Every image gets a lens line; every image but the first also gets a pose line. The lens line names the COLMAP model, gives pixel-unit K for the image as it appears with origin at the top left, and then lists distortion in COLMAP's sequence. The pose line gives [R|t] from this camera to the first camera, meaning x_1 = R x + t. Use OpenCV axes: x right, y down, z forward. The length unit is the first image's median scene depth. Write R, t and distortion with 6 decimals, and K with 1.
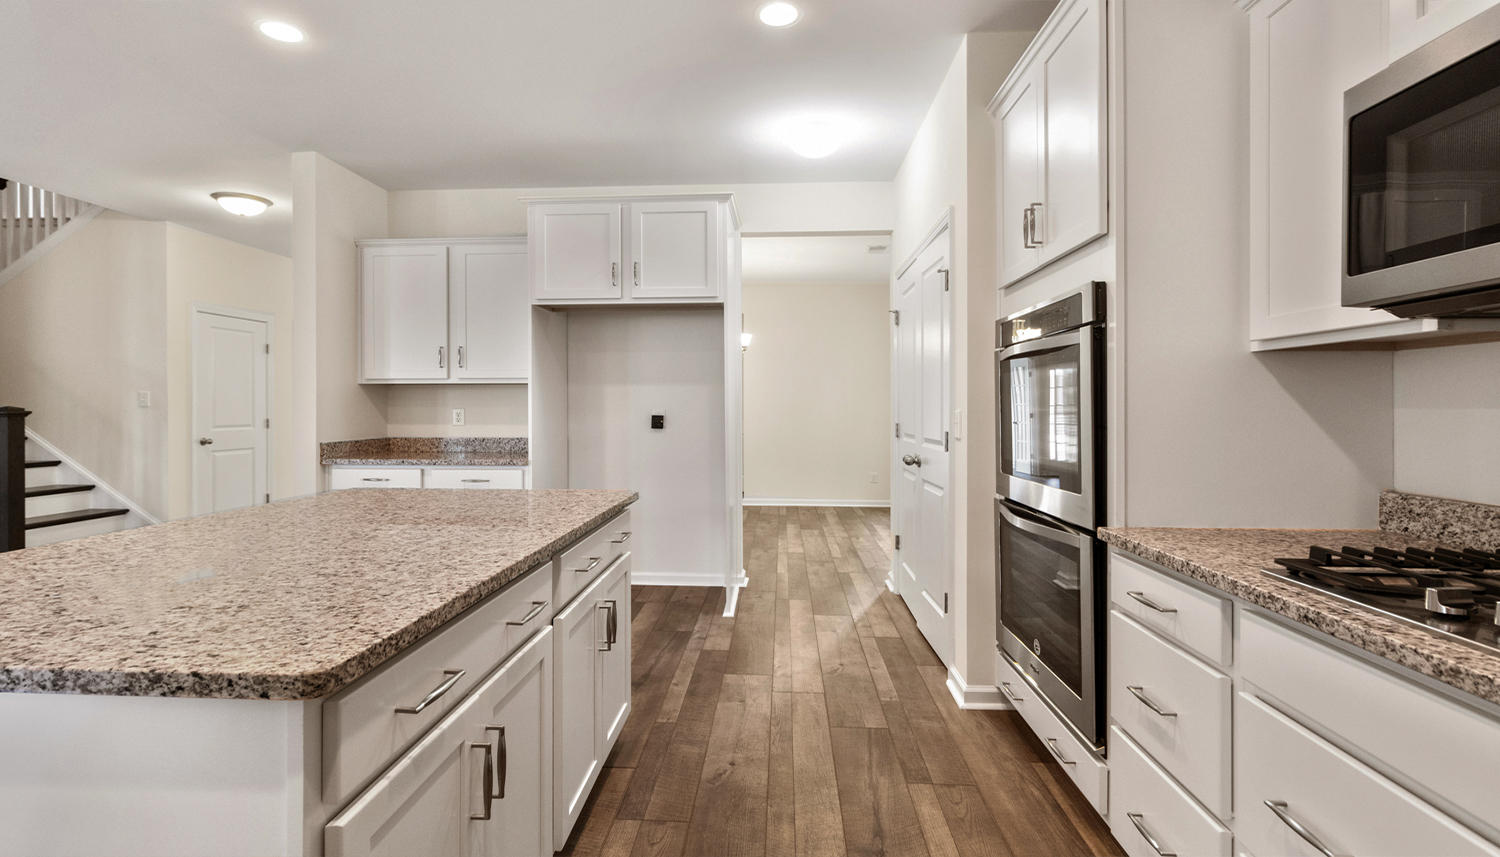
lens RADIAL K [[711.9, 0, 725.0], [0, 711.9, 406.4], [0, 0, 1]] dist [-0.000719, -0.000495]
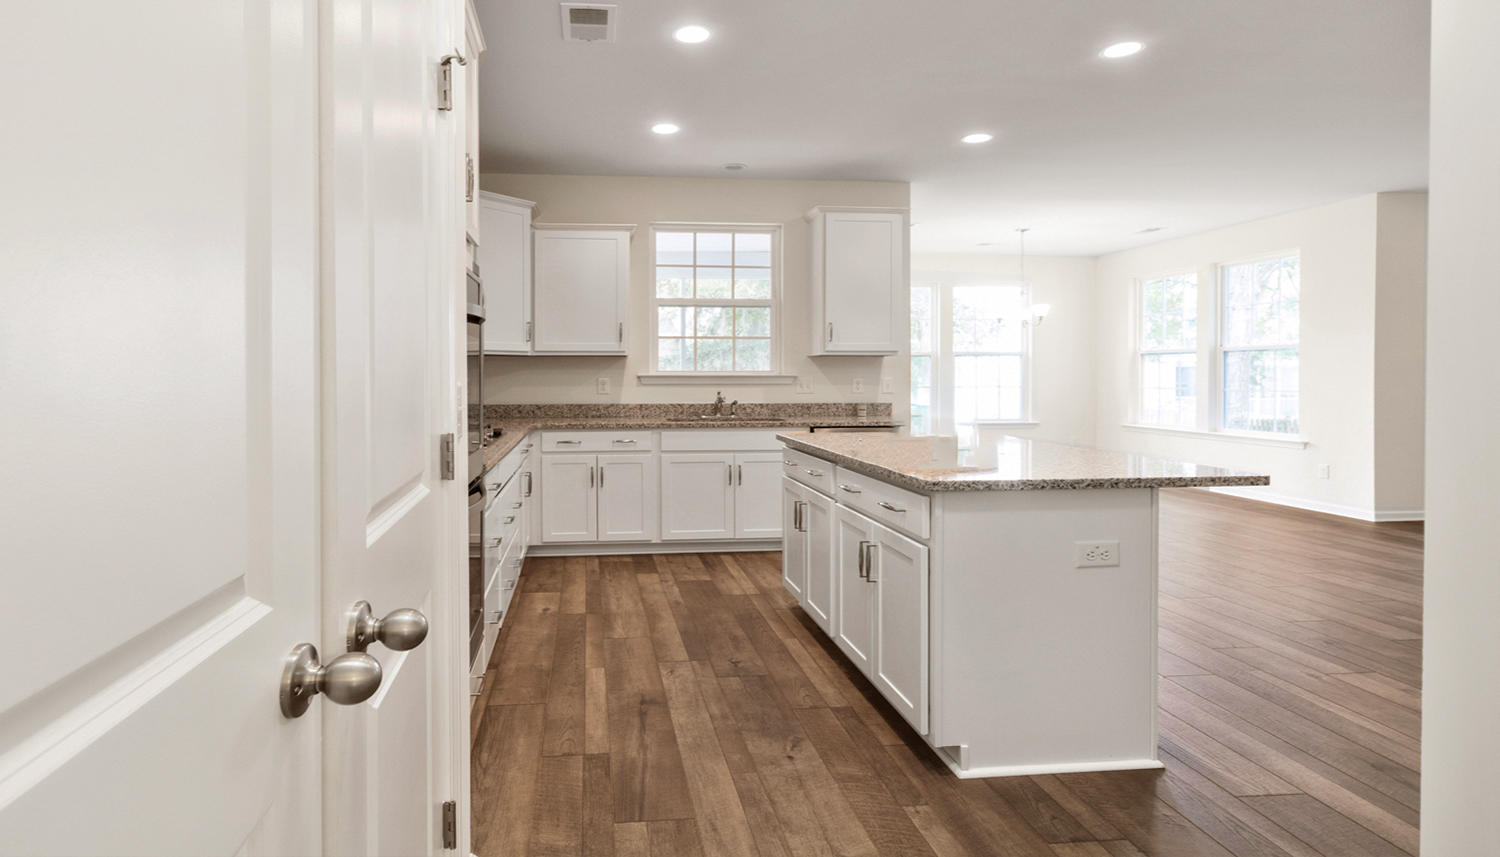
lens RADIAL K [[792.7, 0, 665.9], [0, 792.7, 381.9], [0, 0, 1]] dist [-0.003030, 0.000665]
pose [[-0.983261, 0.004671, -0.182142, 0.341536], [0.003324, 0.999965, 0.007700, 0.001680], [0.182172, 0.006966, -0.983242, 1.900269]]
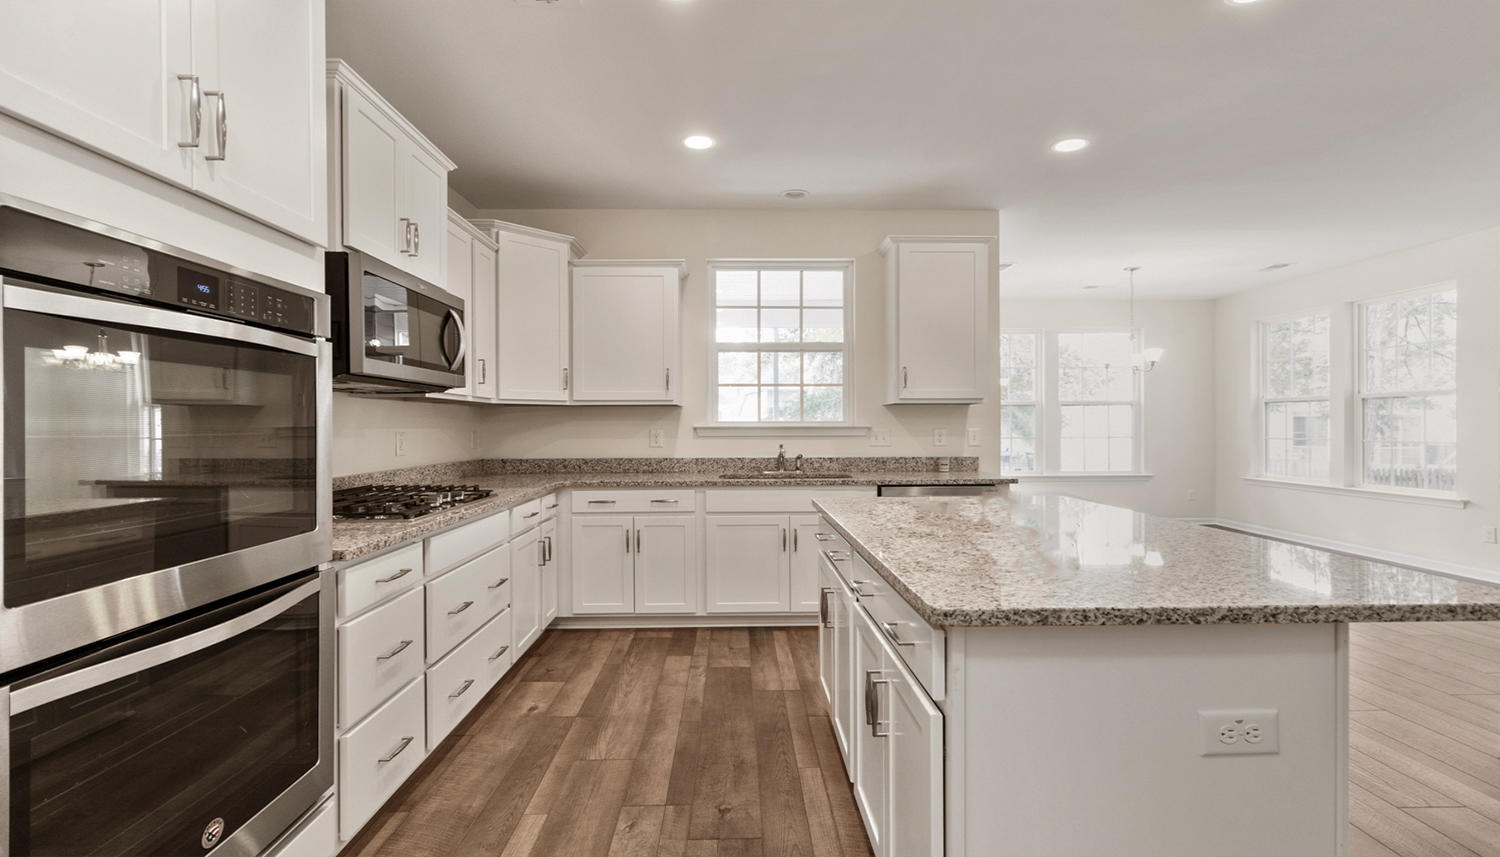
lens RADIAL K [[711.9, 0, 755.2], [0, 711.9, 427.3], [0, 0, 1]] dist [-0.000719, -0.000495]
pose [[-0.993826, 0.005975, -0.110786, 0.047430], [0.005913, 0.999982, 0.000893, 0.001193], [0.110790, 0.000232, -0.993844, 1.514418]]
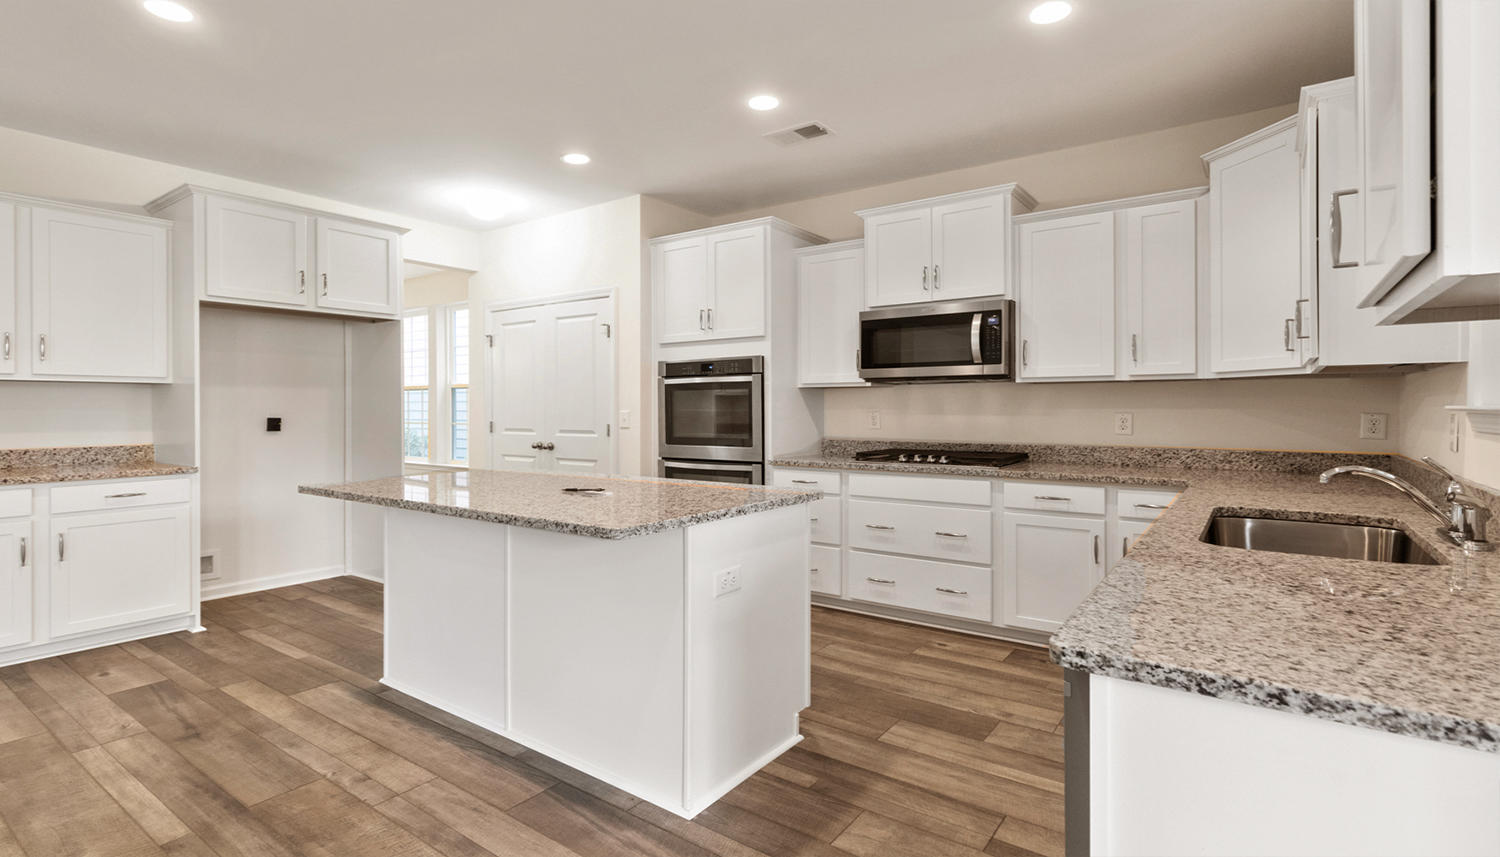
lens RADIAL K [[711.9, 0, 712.4], [0, 711.9, 413.0], [0, 0, 1]] dist [-0.000719, -0.000495]
pose [[0.550826, -0.004873, 0.834606, -1.158169], [0.000310, 0.999984, 0.005635, 0.000530], [-0.834620, -0.002845, 0.550819, -0.121680]]
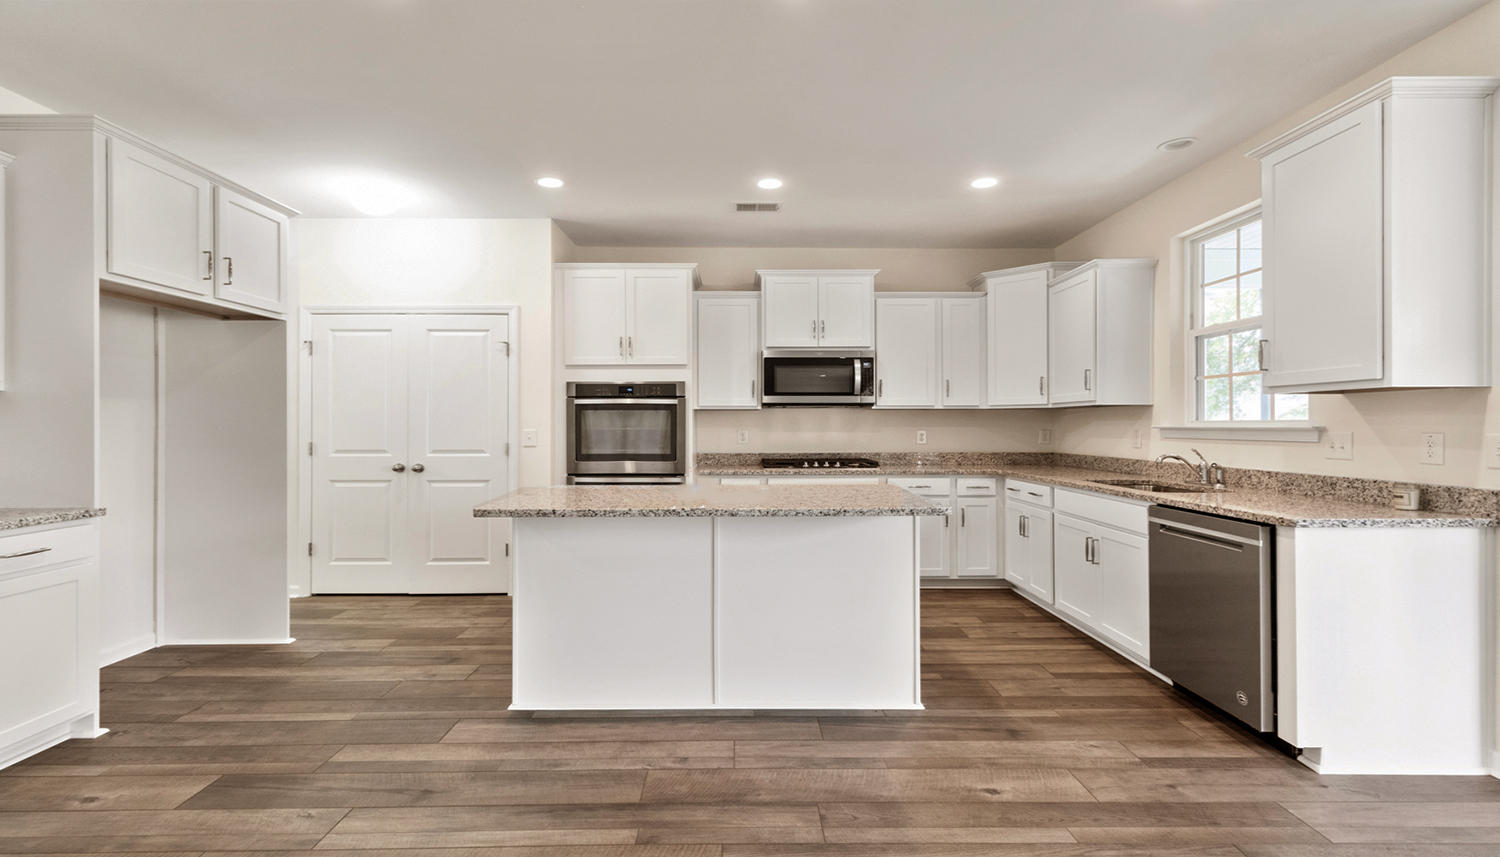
lens RADIAL K [[711.9, 0, 721.2], [0, 711.9, 425.2], [0, 0, 1]] dist [-0.000719, -0.000495]
pose [[-0.055916, 0.002862, 0.998431, -1.671626], [0.001062, 0.999995, -0.002807, -0.000248], [-0.998435, 0.000903, -0.055919, 0.765310]]
